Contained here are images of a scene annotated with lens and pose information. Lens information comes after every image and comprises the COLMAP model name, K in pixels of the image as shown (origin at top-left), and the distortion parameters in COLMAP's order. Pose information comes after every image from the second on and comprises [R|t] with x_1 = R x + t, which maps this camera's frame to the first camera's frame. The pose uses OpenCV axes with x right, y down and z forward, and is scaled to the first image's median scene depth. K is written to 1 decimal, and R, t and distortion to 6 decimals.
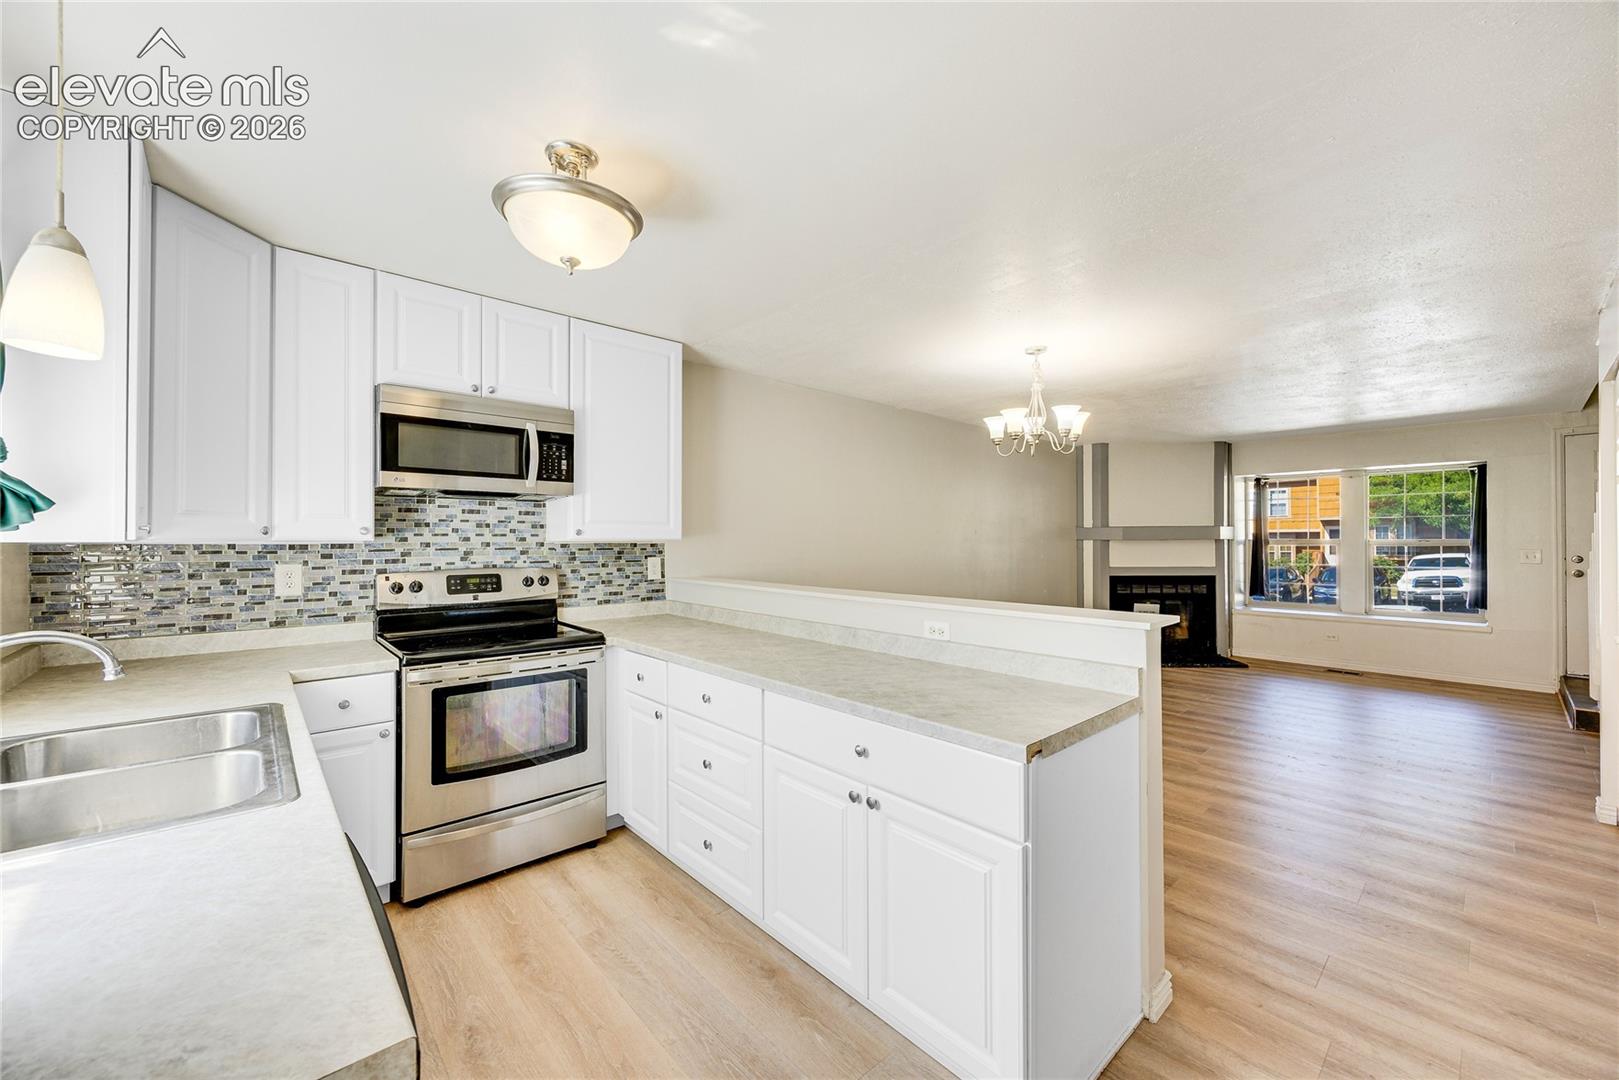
lens RADIAL K [[621.2, 0, 812.2], [0, 621.2, 537.5], [0, 0, 1]] dist [-0.005007, 0.000211]
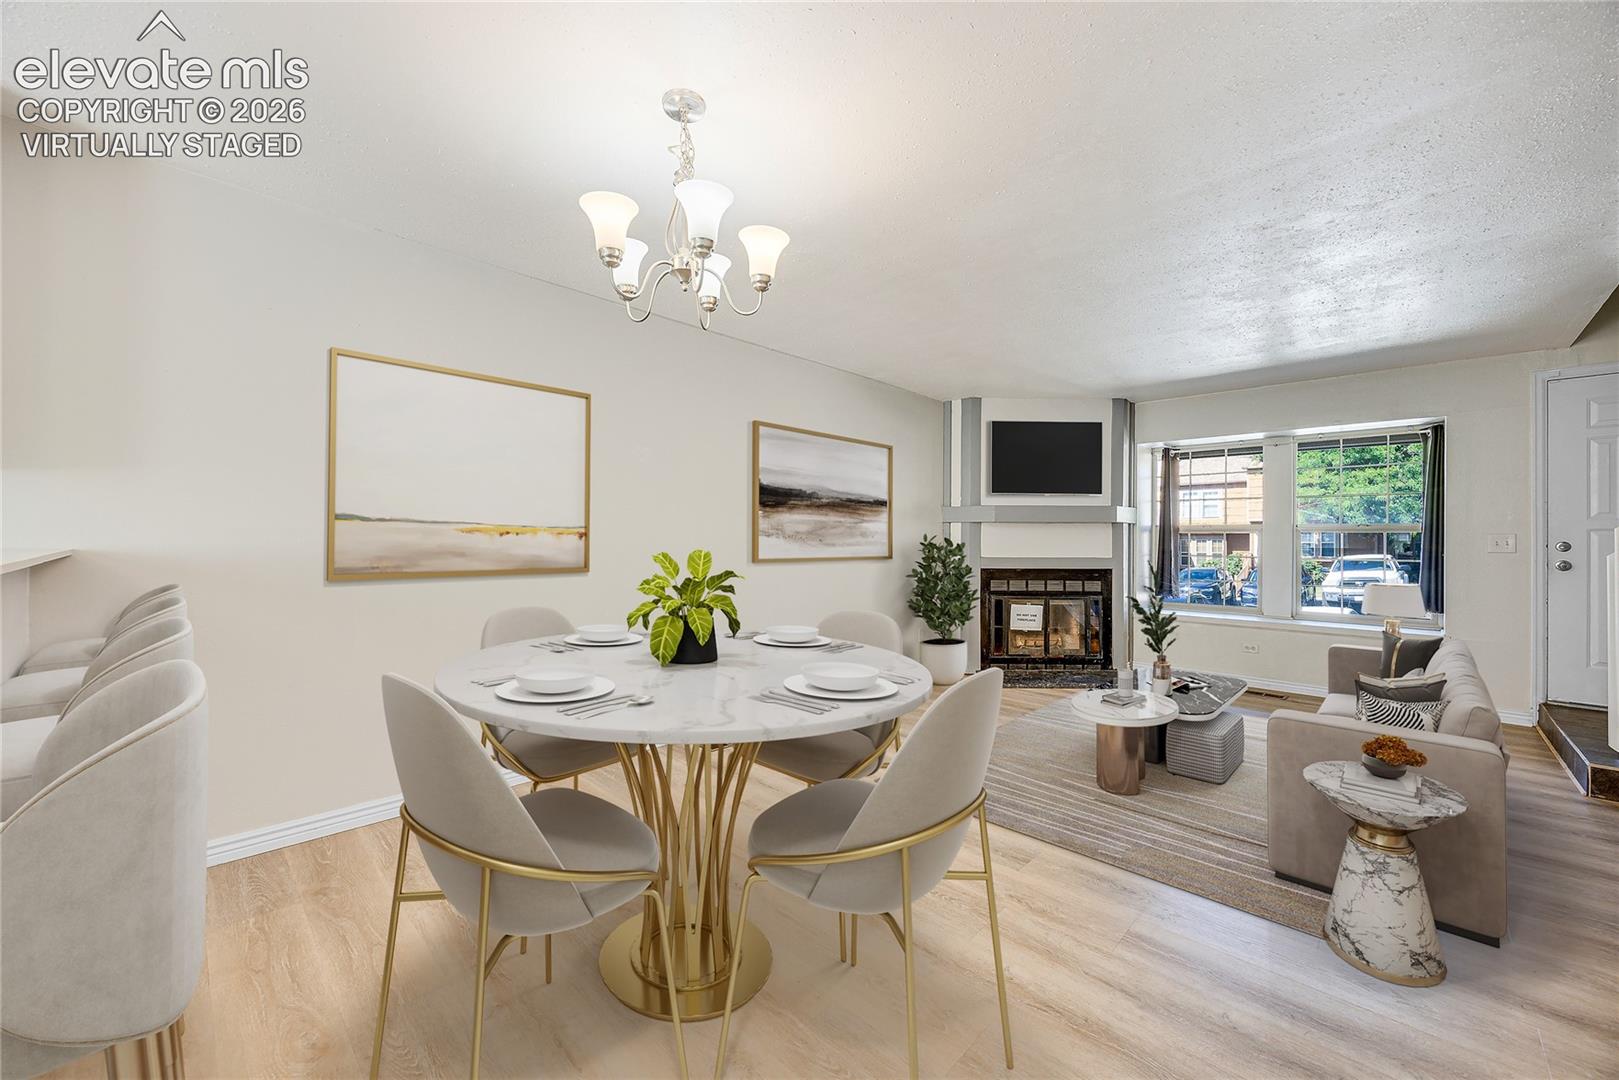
lens RADIAL K [[621.2, 0, 812.2], [0, 621.2, 537.5], [0, 0, 1]] dist [-0.005007, 0.000211]
pose [[0.997496, 0.010428, 0.069953, 0.215397], [-0.010512, 0.999944, 0.000828, 0.024827], [-0.069940, -0.001561, 0.997550, 0.241378]]
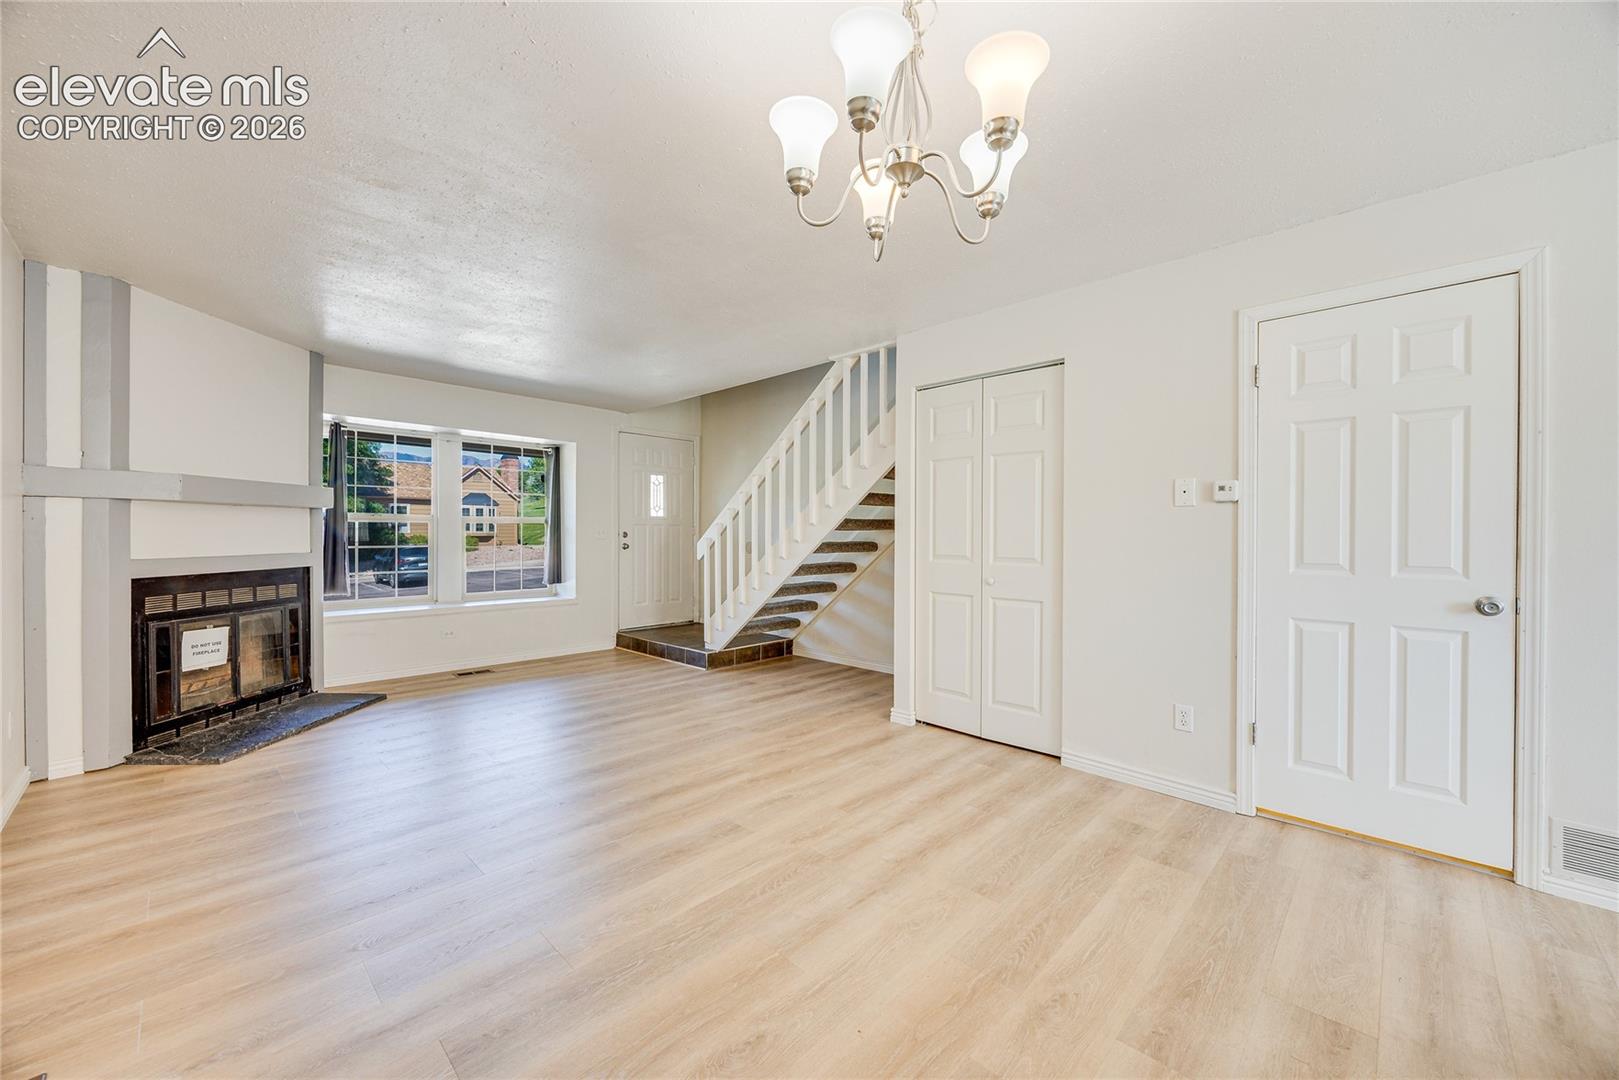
lens RADIAL K [[621.2, 0, 812.2], [0, 621.2, 537.5], [0, 0, 1]] dist [-0.005007, 0.000211]
pose [[-0.067602, -0.002073, 0.997710, -0.000901], [-0.007985, 0.999967, 0.001537, 0.026990], [-0.997680, -0.007863, -0.067617, 0.533043]]
